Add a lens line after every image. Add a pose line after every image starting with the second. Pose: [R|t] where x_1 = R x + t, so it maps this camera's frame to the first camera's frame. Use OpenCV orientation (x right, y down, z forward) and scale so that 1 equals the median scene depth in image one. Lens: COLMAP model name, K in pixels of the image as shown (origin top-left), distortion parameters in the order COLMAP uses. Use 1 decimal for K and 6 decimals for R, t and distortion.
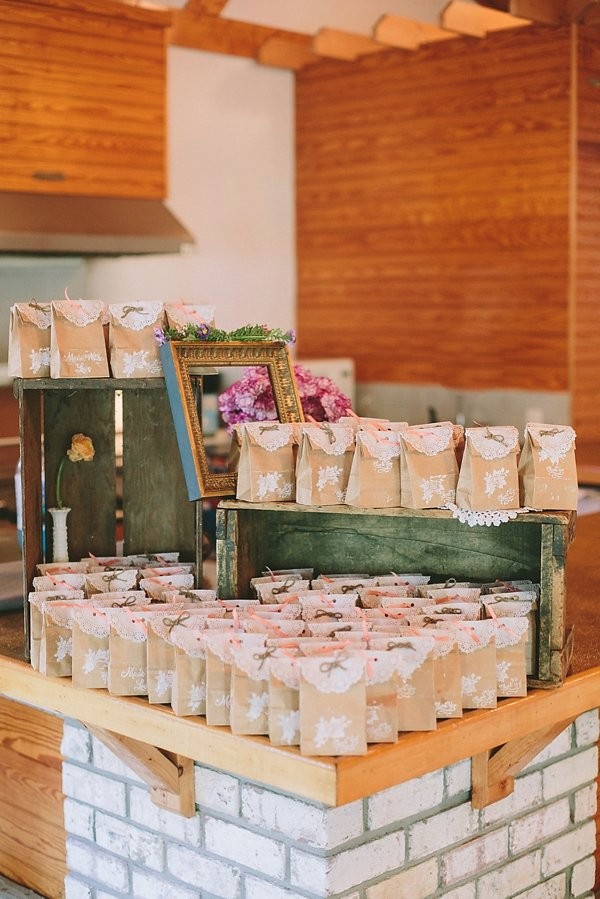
lens RADIAL K [[1445.1, 0, 300.0], [0, 1445.1, 449.5], [0, 0, 1]] dist [-0.181247, 0.213839]
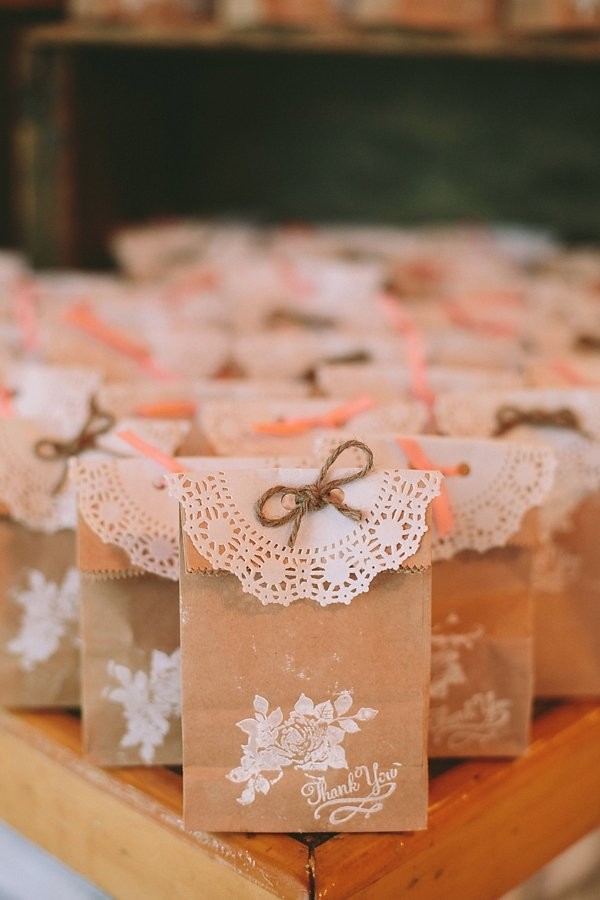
lens RADIAL K [[1446.7, 0, 300.0], [0, 1446.7, 450.0], [0, 0, 1]] dist [-0.181247, 0.213839]
pose [[0.999761, 0.018529, 0.011615, 0.017805], [-0.020327, 0.983245, 0.181150, 0.092360], [-0.008064, -0.181343, 0.983387, 0.726950]]
